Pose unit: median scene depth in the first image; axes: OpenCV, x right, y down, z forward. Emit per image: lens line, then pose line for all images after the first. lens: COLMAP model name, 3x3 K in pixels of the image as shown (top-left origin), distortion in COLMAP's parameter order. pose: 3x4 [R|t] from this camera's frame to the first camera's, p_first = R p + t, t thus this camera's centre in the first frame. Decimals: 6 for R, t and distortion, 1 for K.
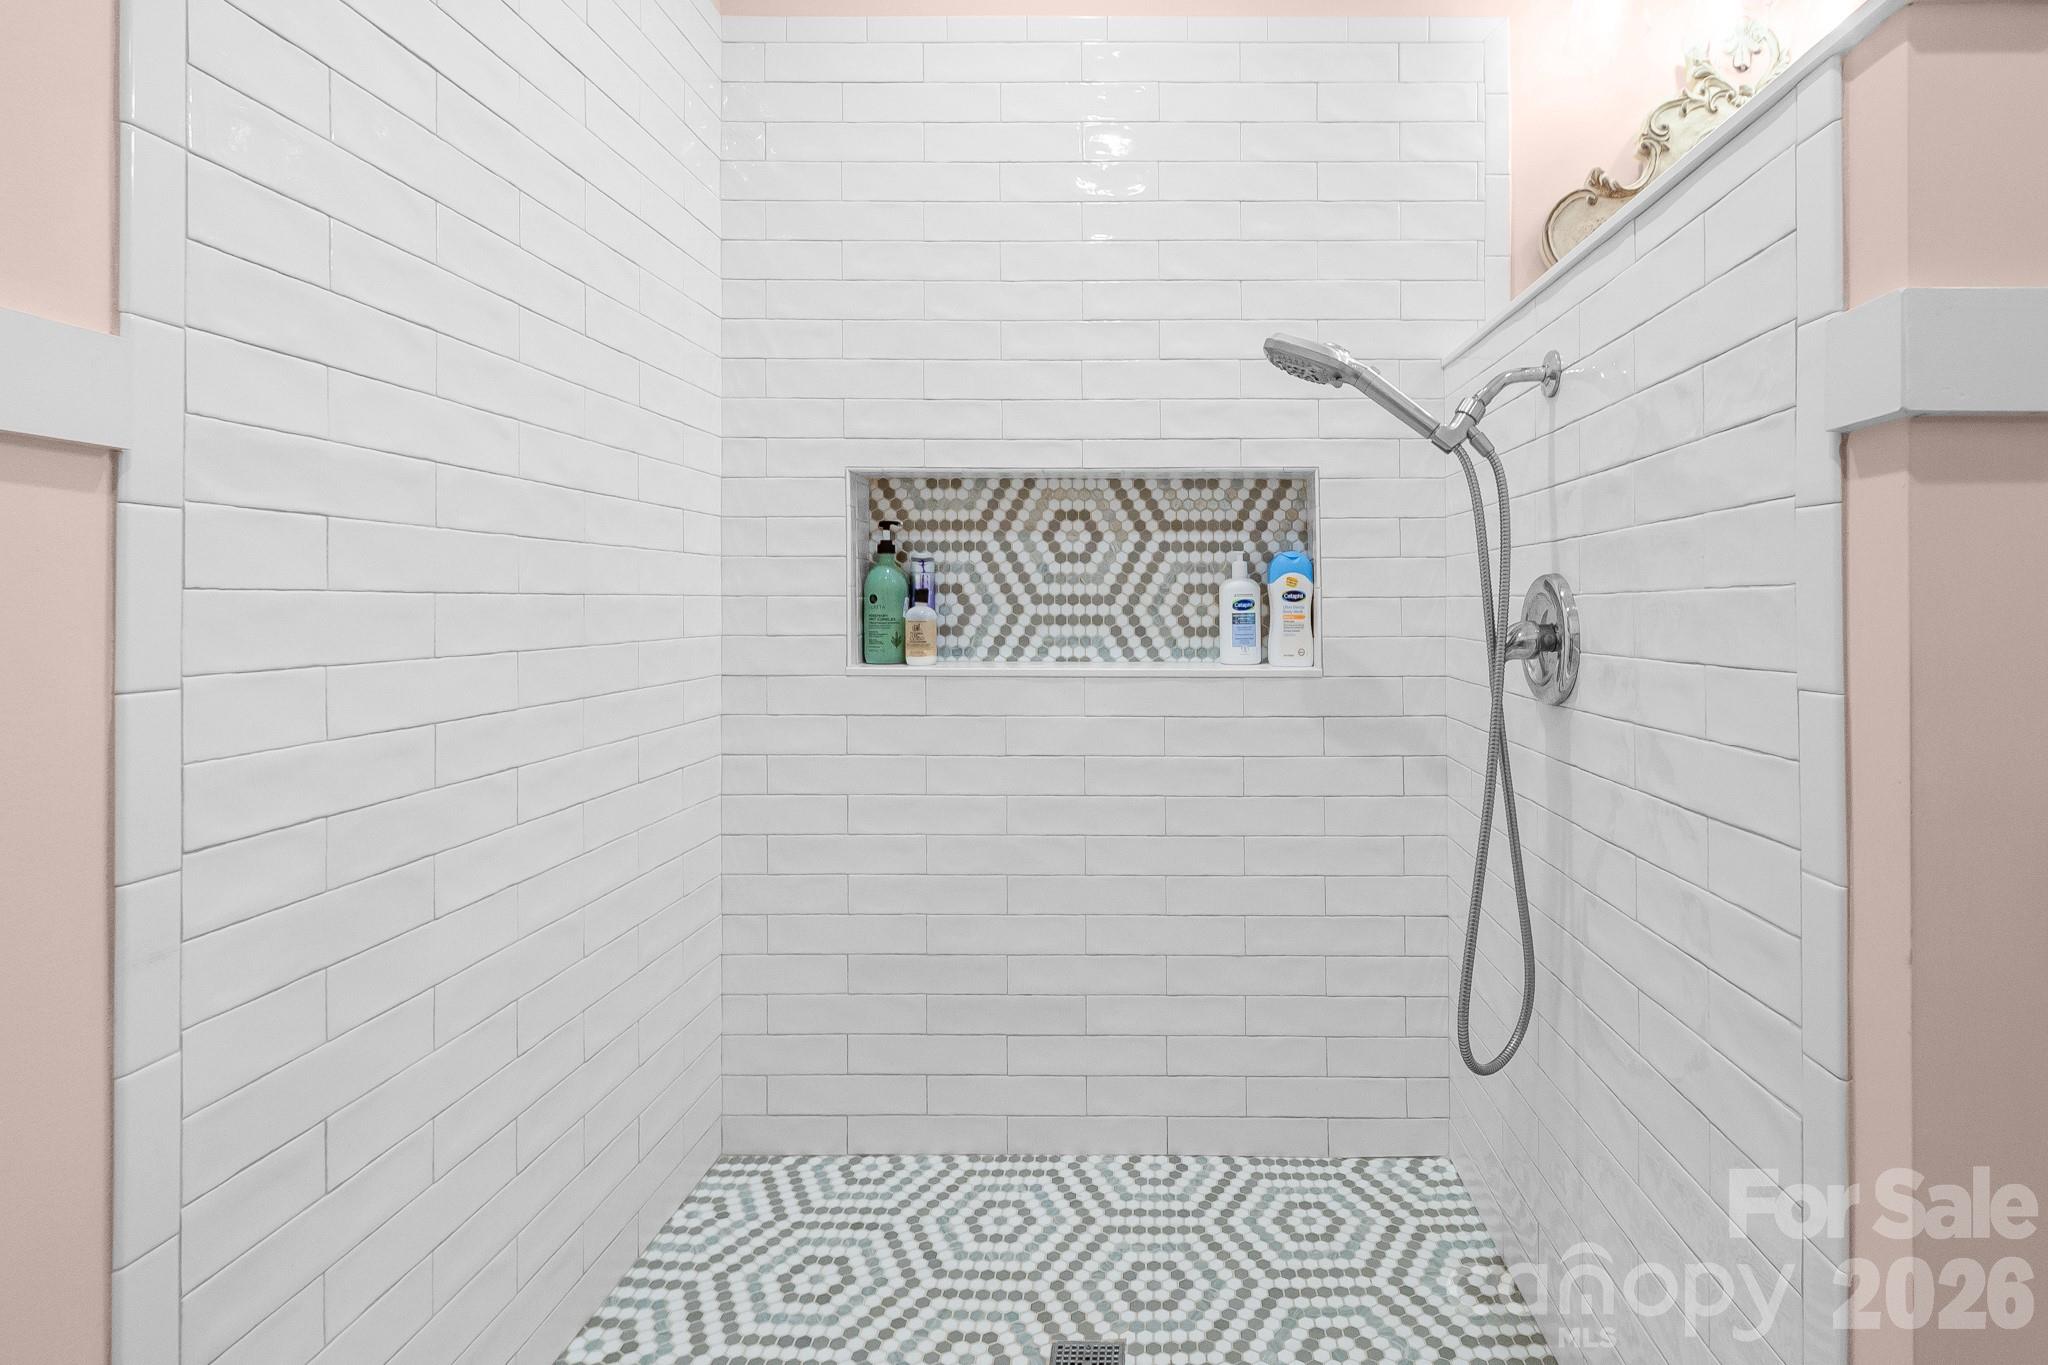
lens RADIAL K [[1037.6, 0, 1165.4], [0, 1037.6, 597.2], [0, 0, 1]] dist [0.000695, -0.000870]
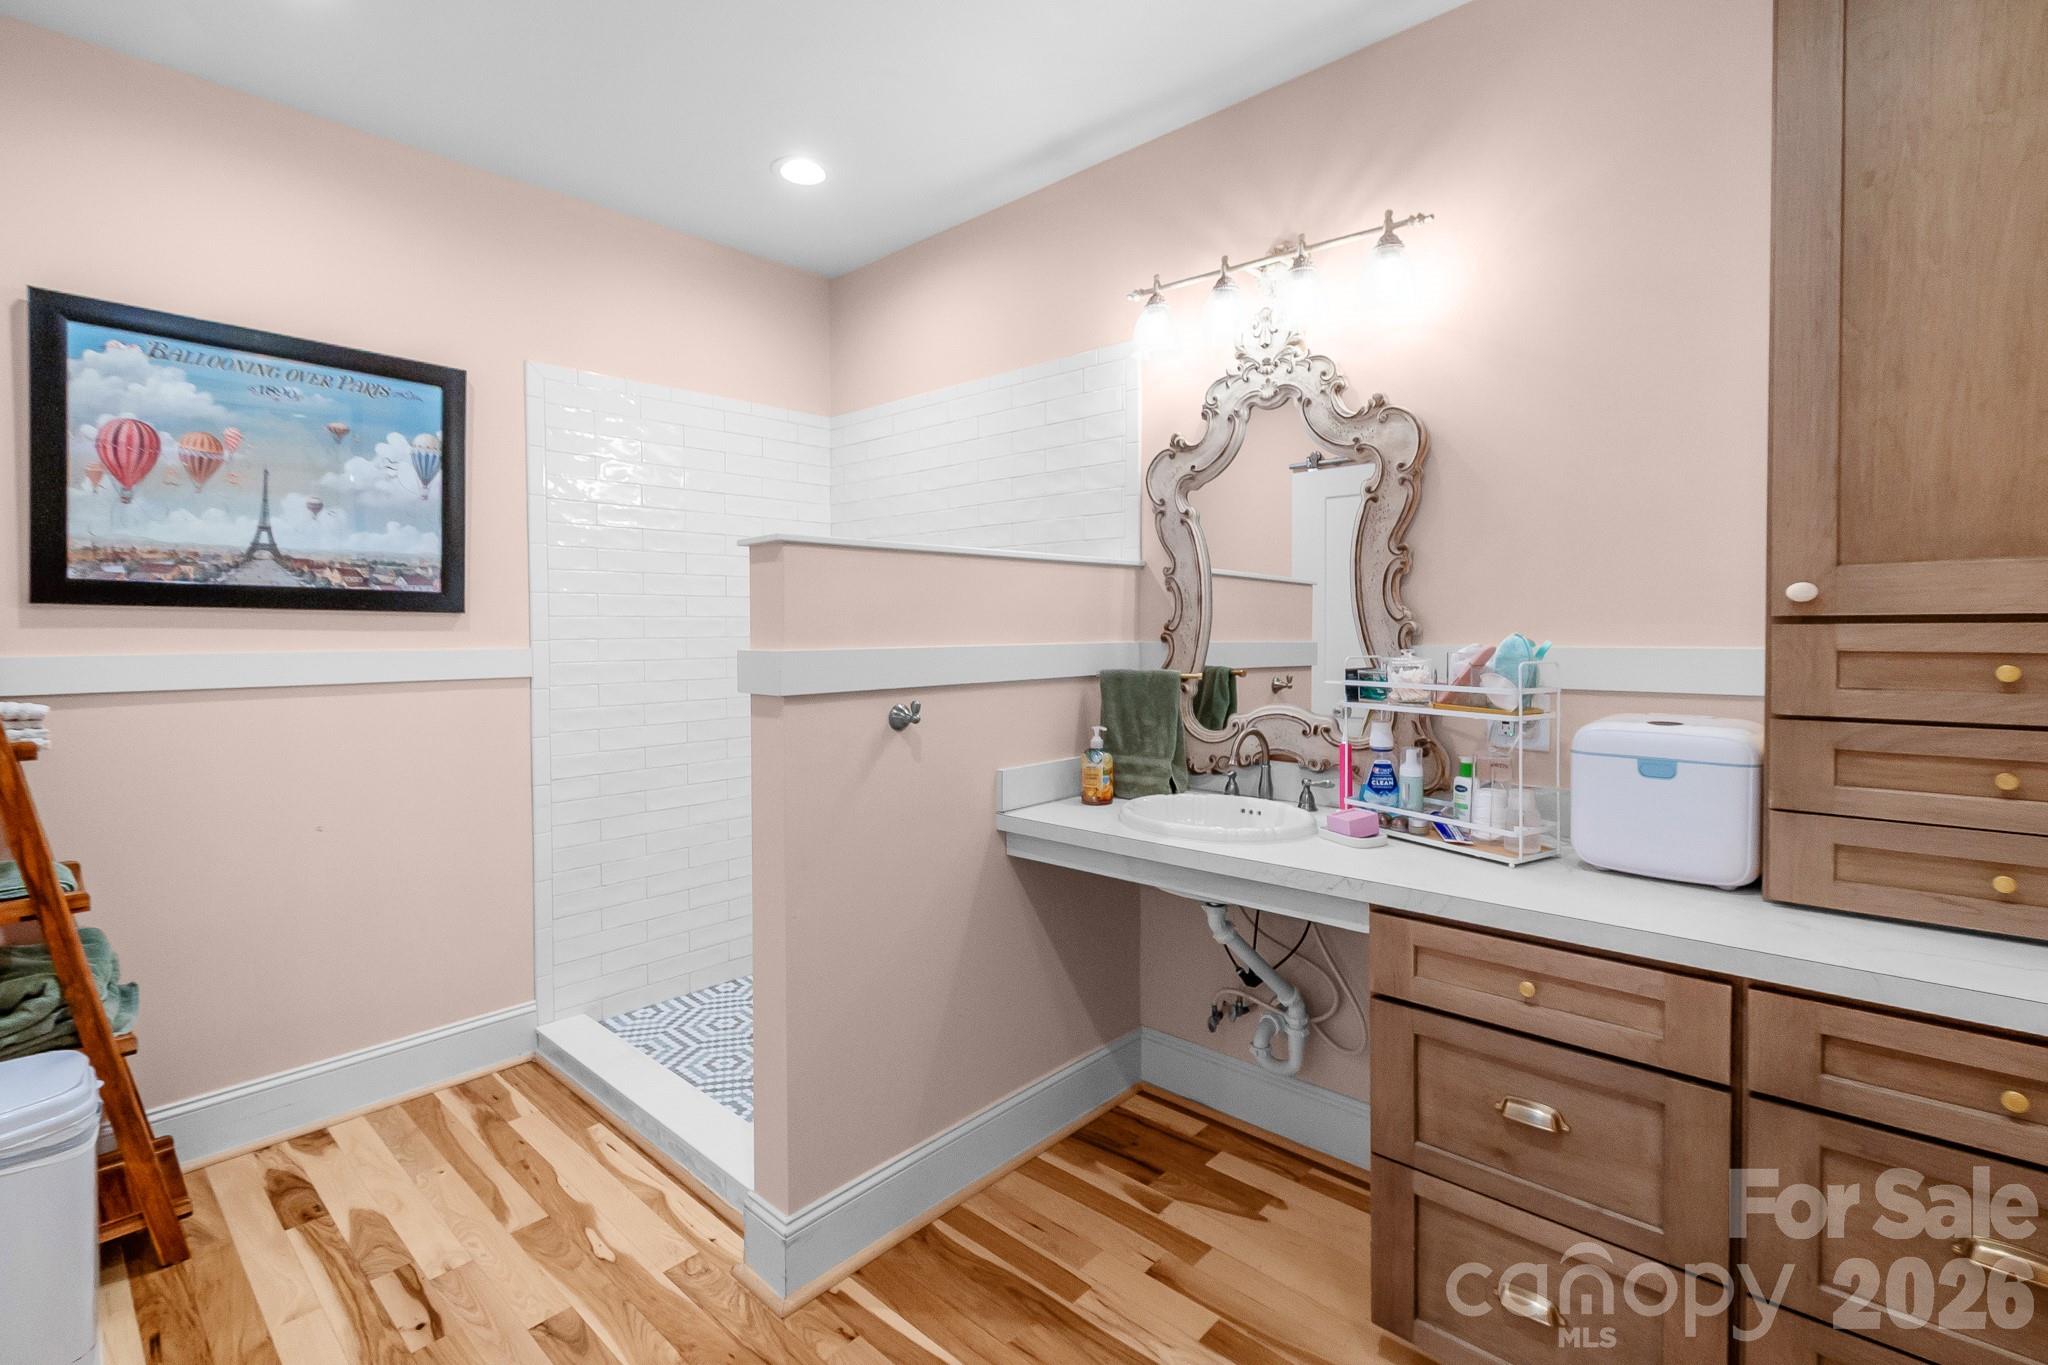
lens RADIAL K [[901.4, 0, 1026.1], [0, 901.4, 646.3], [0, 0, 1]] dist [-0.000694, -0.000087]
pose [[0.742817, 0.011180, -0.669401, 1.129750], [0.005703, 0.999719, 0.023025, -0.136182], [0.669470, -0.020921, 0.742544, -0.120207]]
